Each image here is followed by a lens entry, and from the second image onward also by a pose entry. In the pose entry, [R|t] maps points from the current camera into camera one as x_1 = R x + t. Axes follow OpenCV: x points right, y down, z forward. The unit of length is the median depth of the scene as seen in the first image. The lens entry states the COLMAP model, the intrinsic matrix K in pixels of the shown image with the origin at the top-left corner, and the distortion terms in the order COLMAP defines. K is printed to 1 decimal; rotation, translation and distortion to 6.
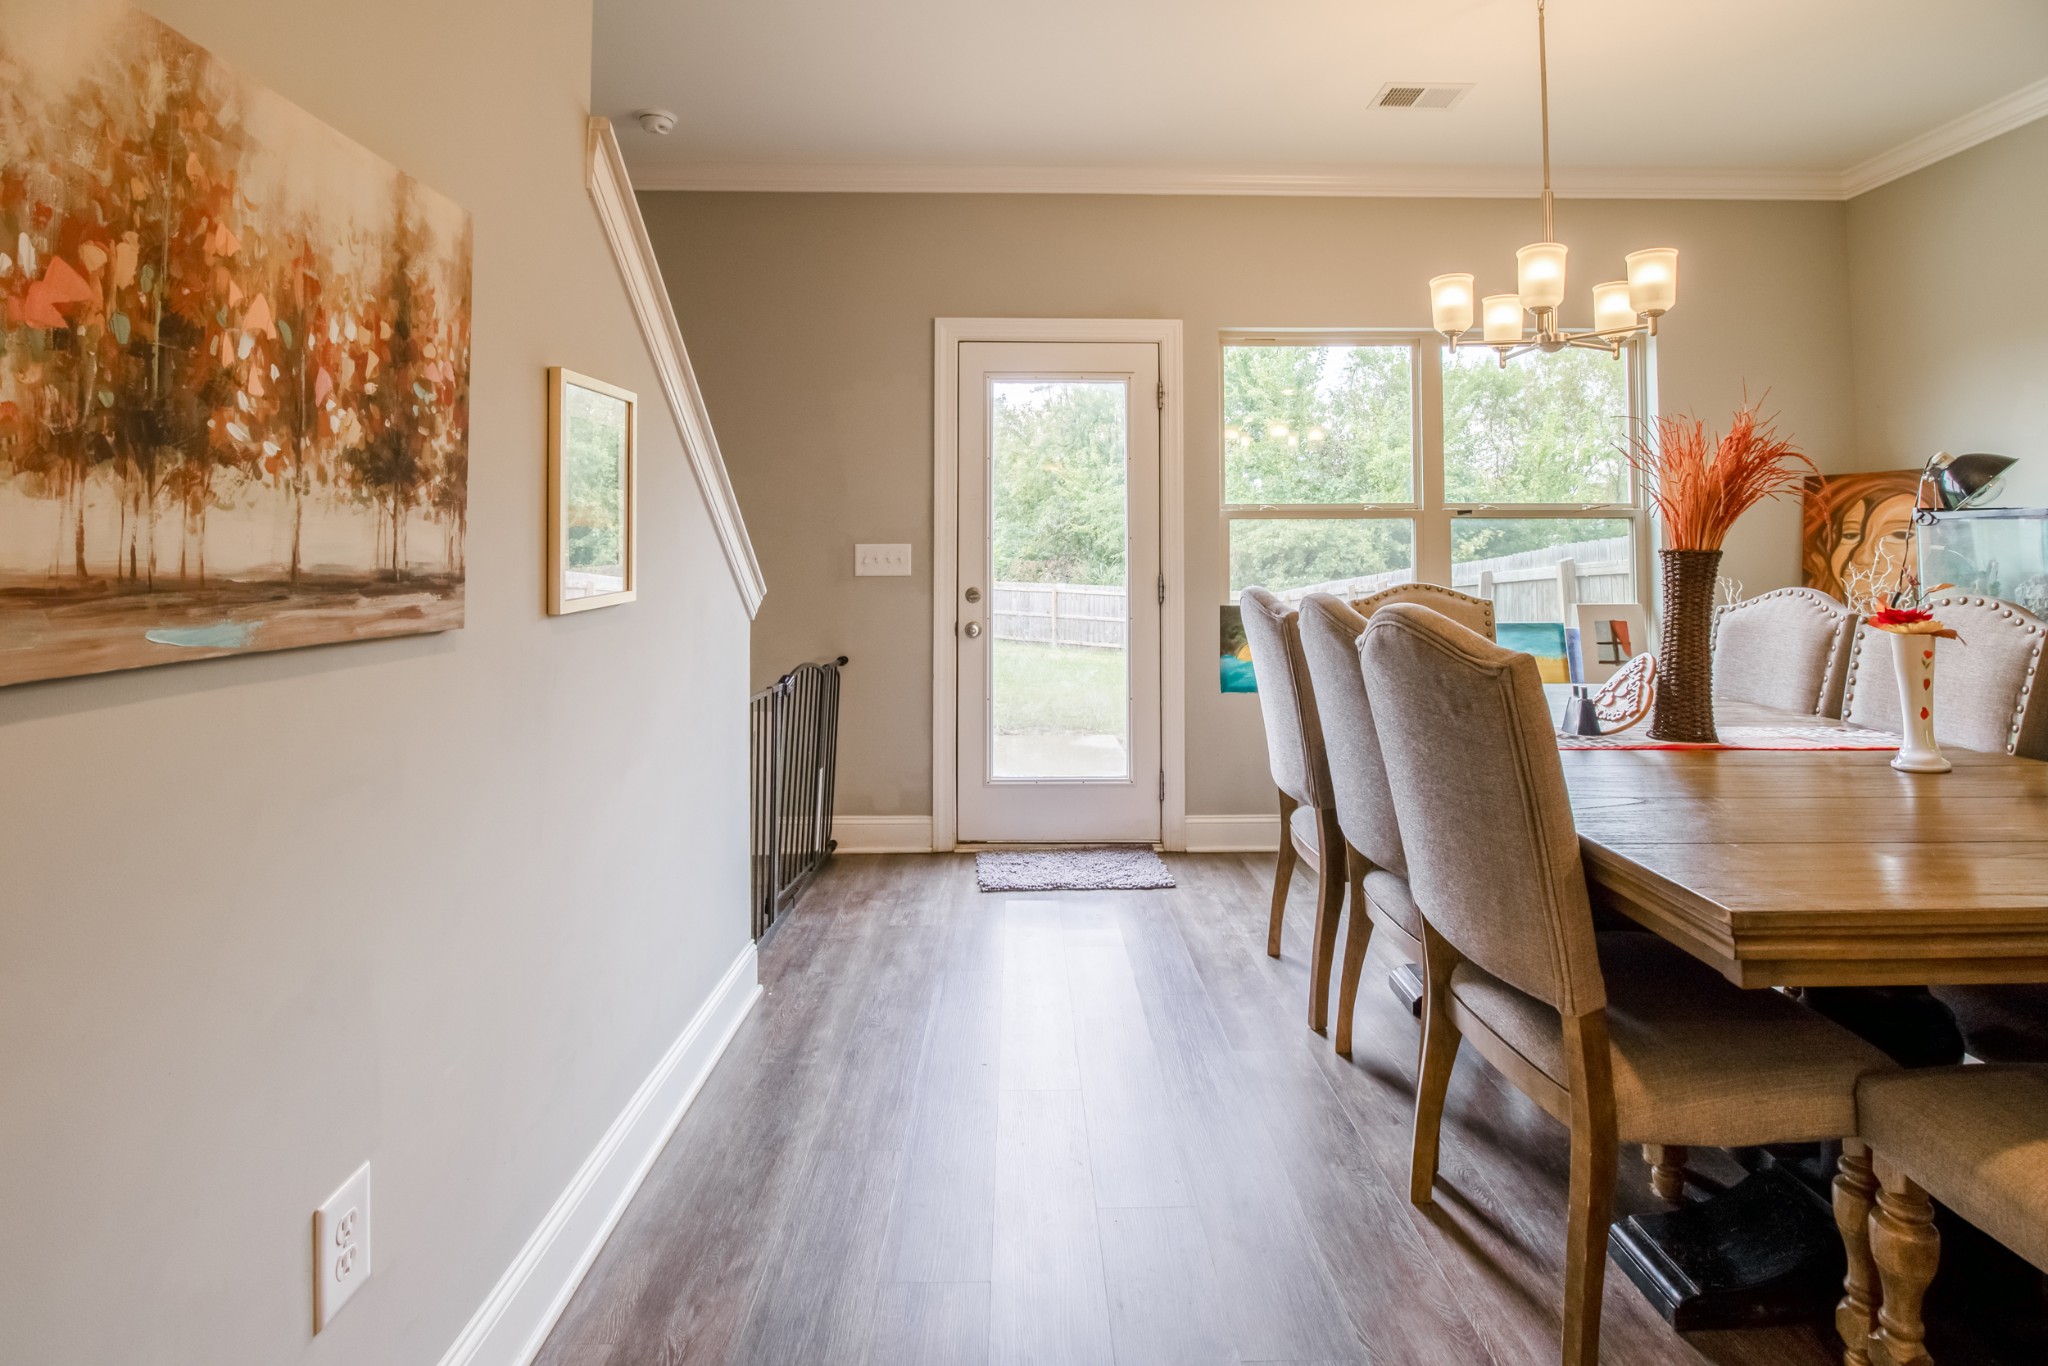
lens RADIAL K [[993.1, 0, 1055.9], [0, 993.1, 516.1], [0, 0, 1]] dist [-0.002173, -0.007015]
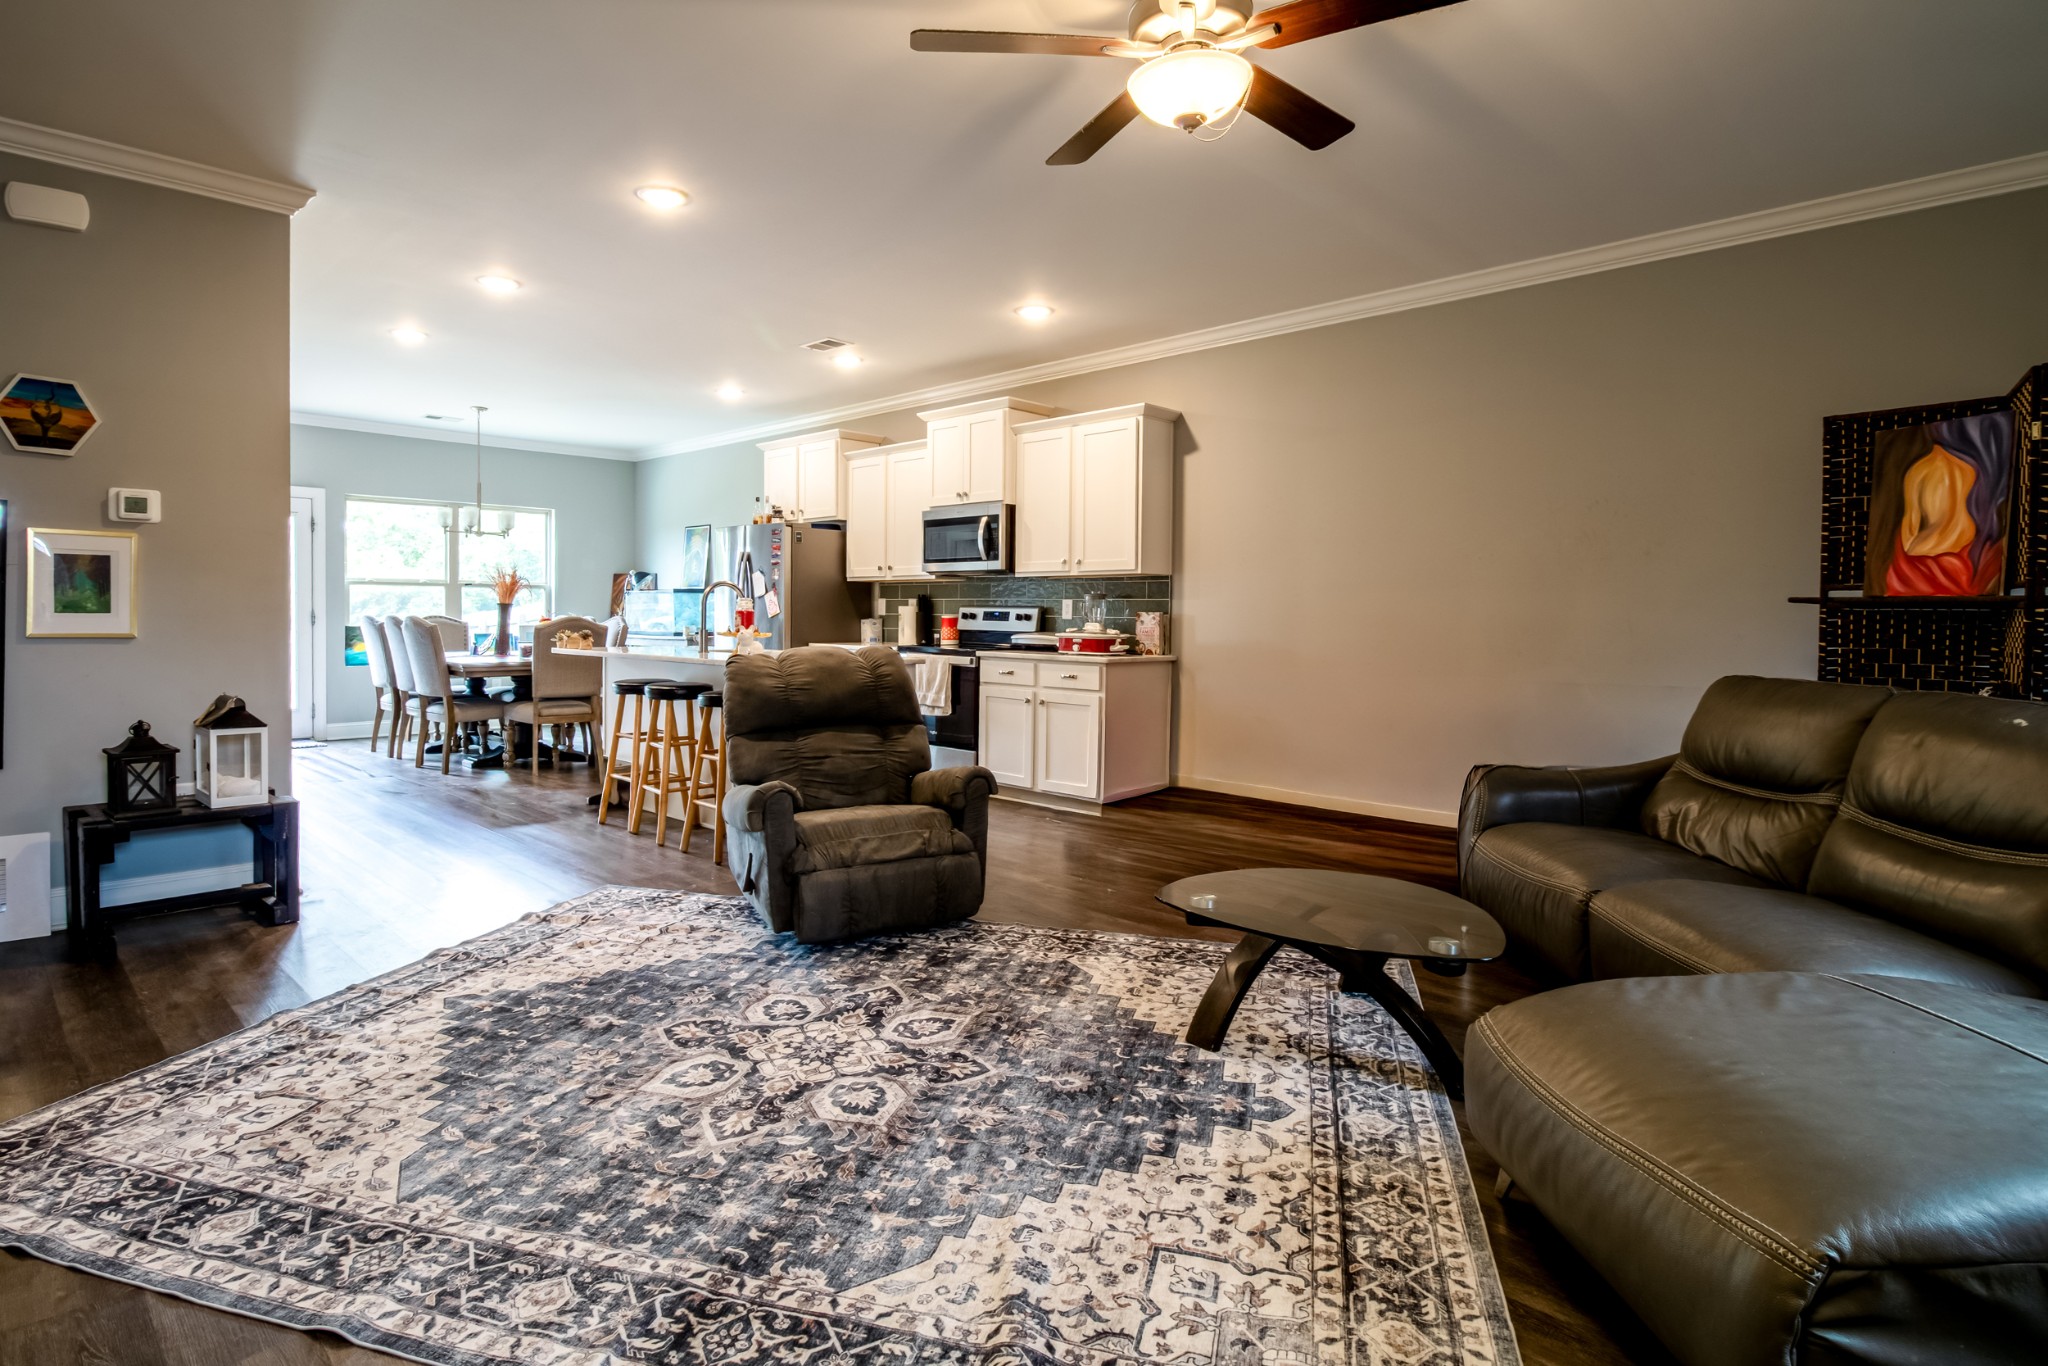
lens RADIAL K [[1042.4, 0, 1001.6], [0, 1042.4, 635.9], [0, 0, 1]] dist [-0.005246, -0.006390]
pose [[0.722864, -0.008655, 0.690937, -1.267178], [-0.040884, 0.997634, 0.055270, -0.245741], [-0.689780, -0.068201, 0.720799, -5.602238]]
